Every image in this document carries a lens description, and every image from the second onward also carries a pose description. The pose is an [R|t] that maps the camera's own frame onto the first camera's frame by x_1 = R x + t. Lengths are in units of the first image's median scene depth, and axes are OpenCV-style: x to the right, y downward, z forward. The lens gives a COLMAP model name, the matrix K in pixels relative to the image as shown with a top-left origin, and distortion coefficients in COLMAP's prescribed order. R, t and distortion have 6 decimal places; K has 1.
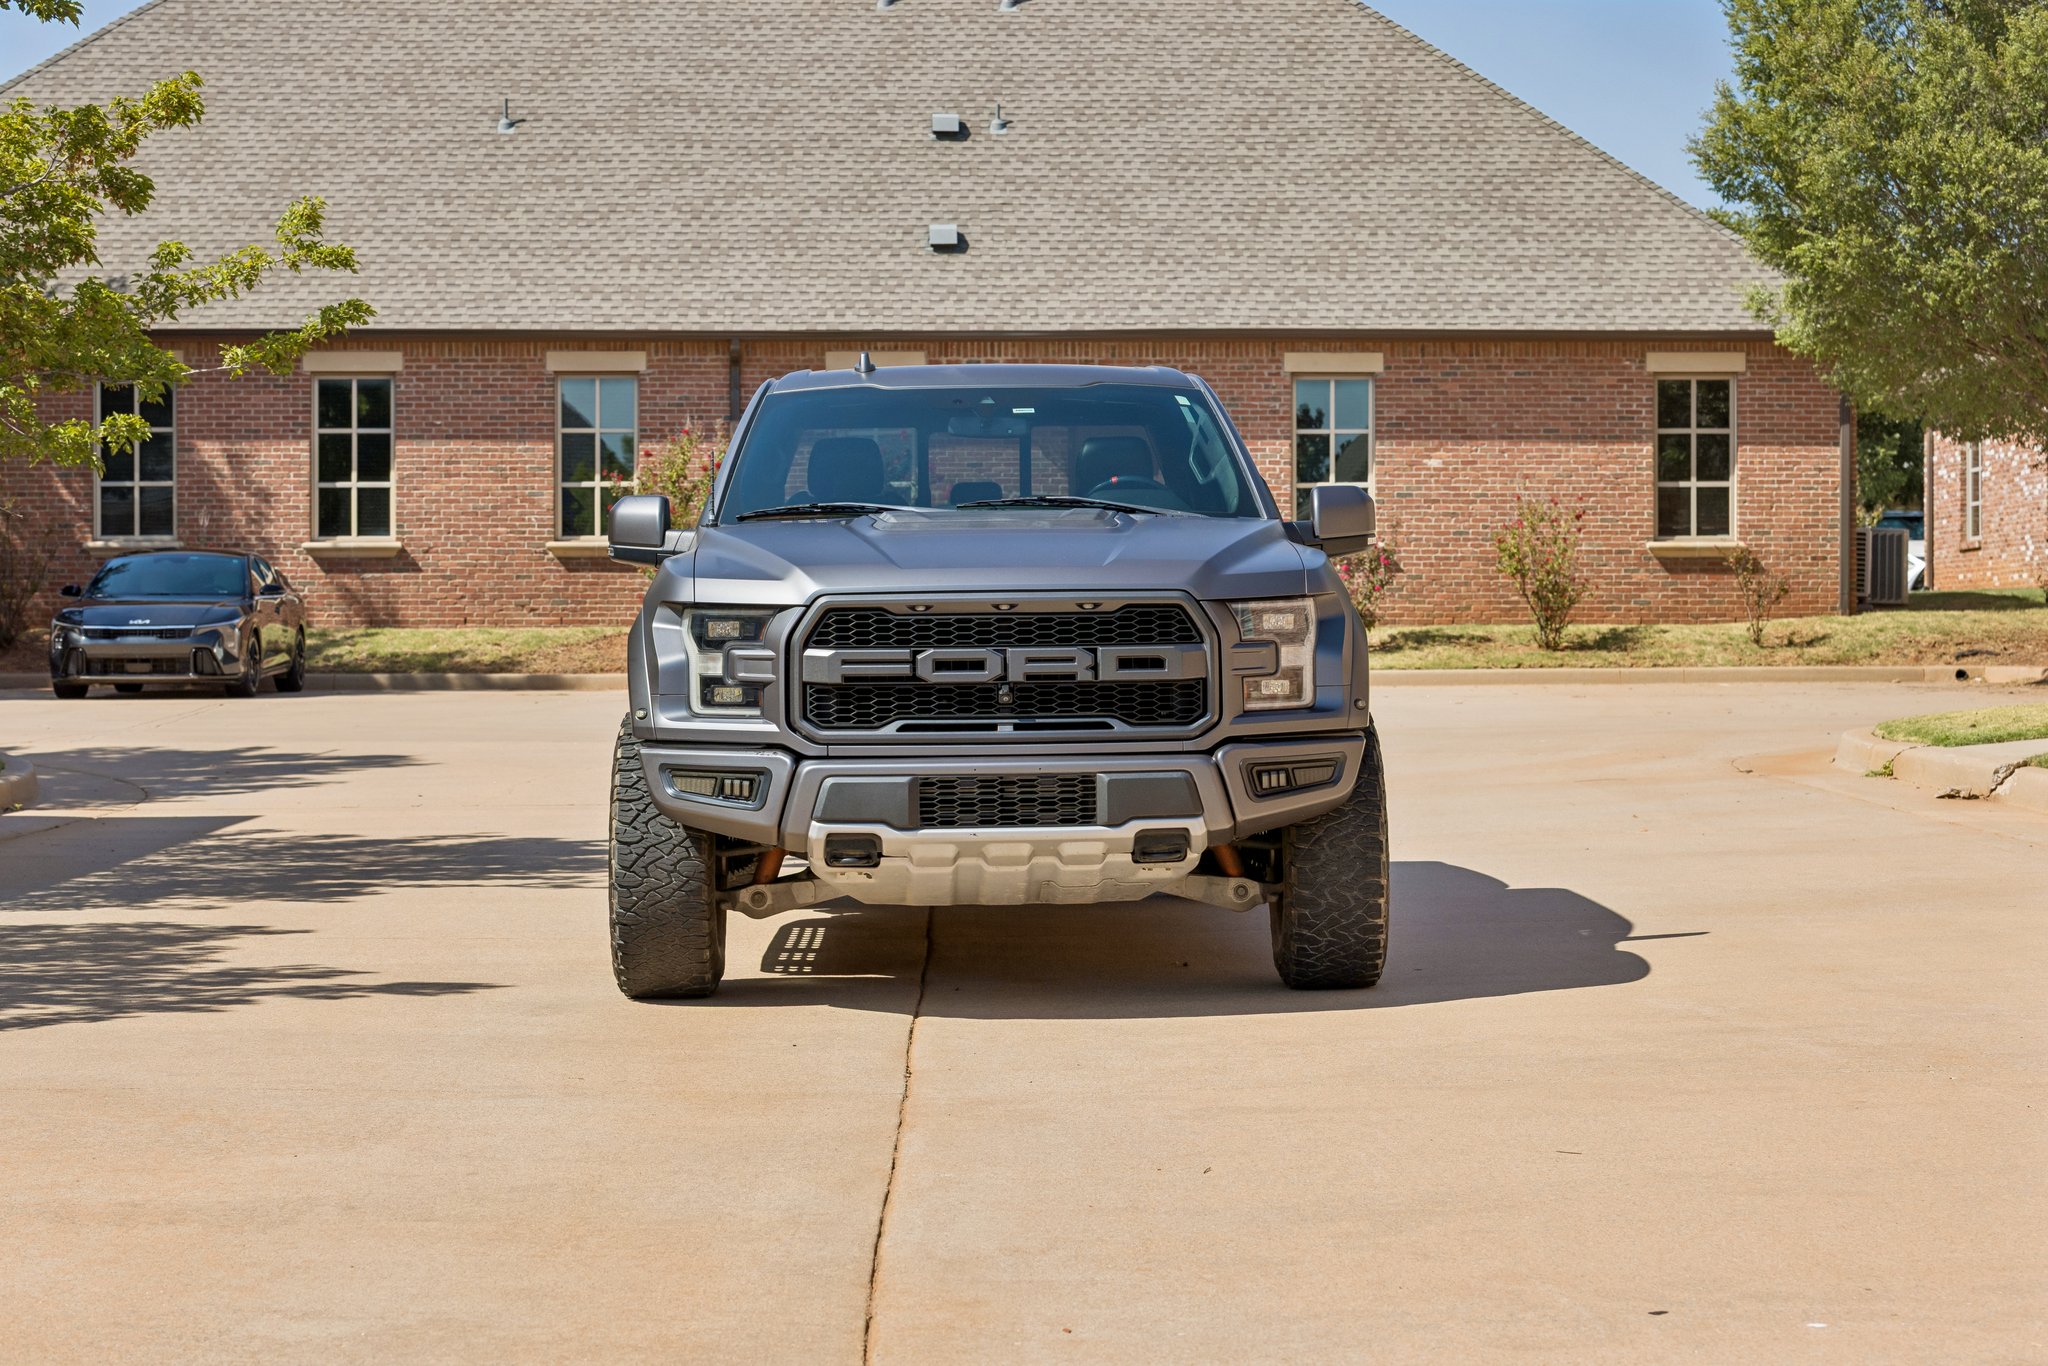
lens RADIAL K [[4266.2, 0, 1024.0], [0, 4266.2, 683.0], [0, 0, 1]] dist [-0.000562, -0.016374]
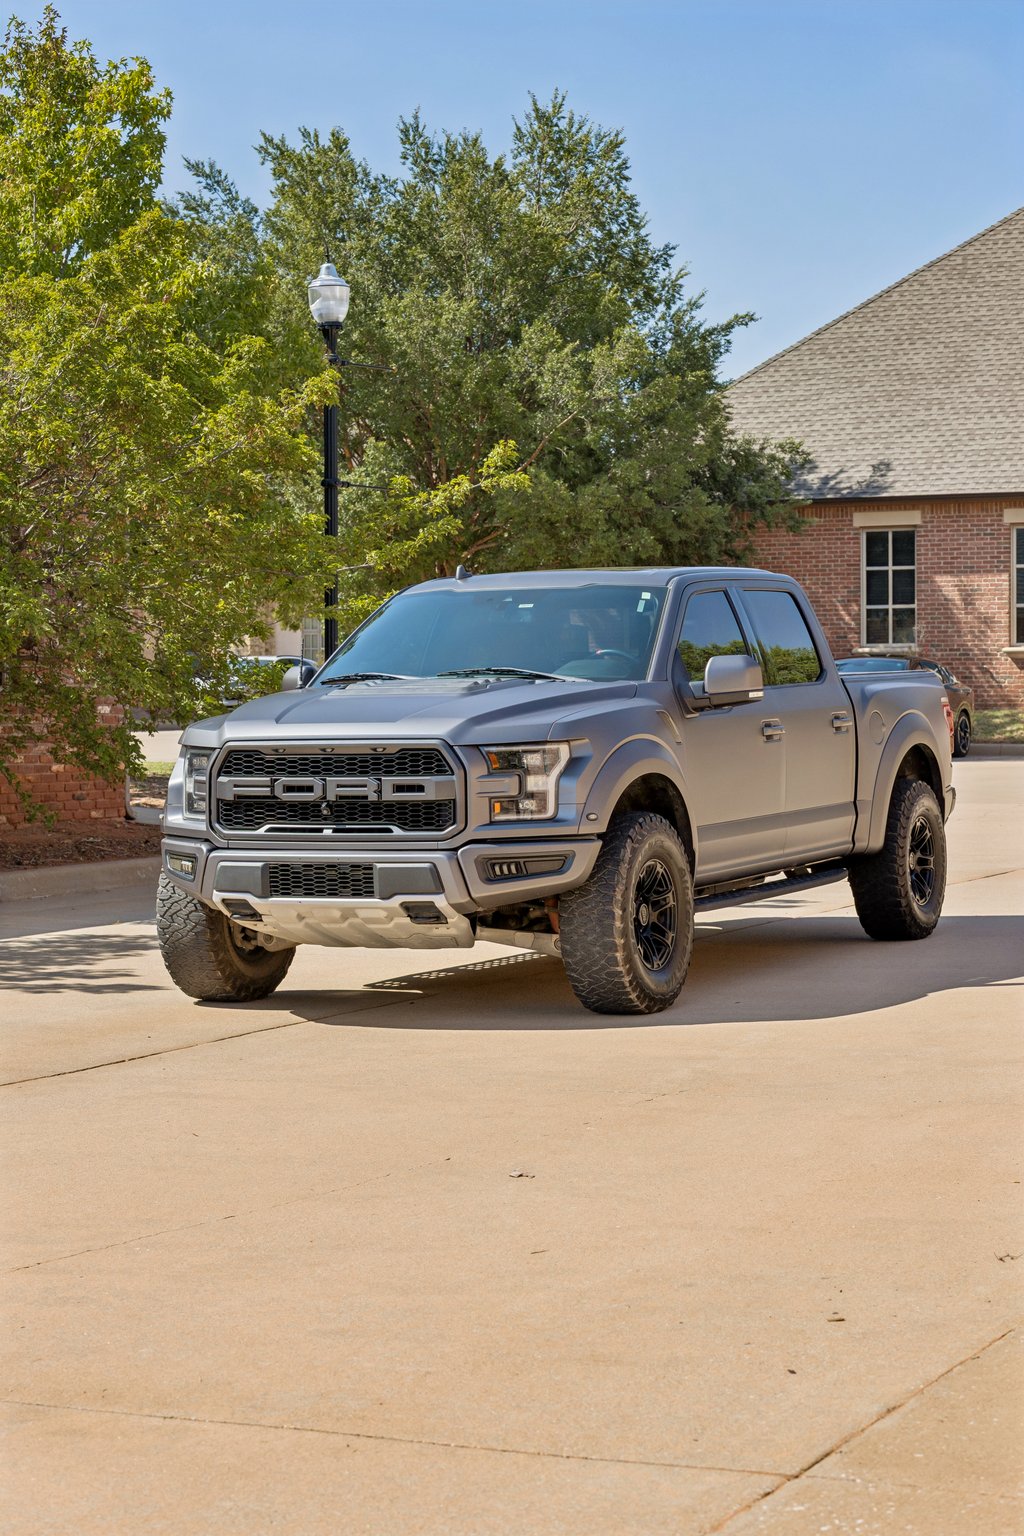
lens RADIAL K [[3199.7, 0, 512.0], [0, 3199.7, 768.0], [0, 0, 1]] dist [-0.000562, -0.016374]
pose [[0.887484, 0.008894, -0.460752, 0.566503], [-0.002834, 0.999900, 0.013843, -0.027079], [0.460829, -0.010980, 0.887421, 0.036291]]
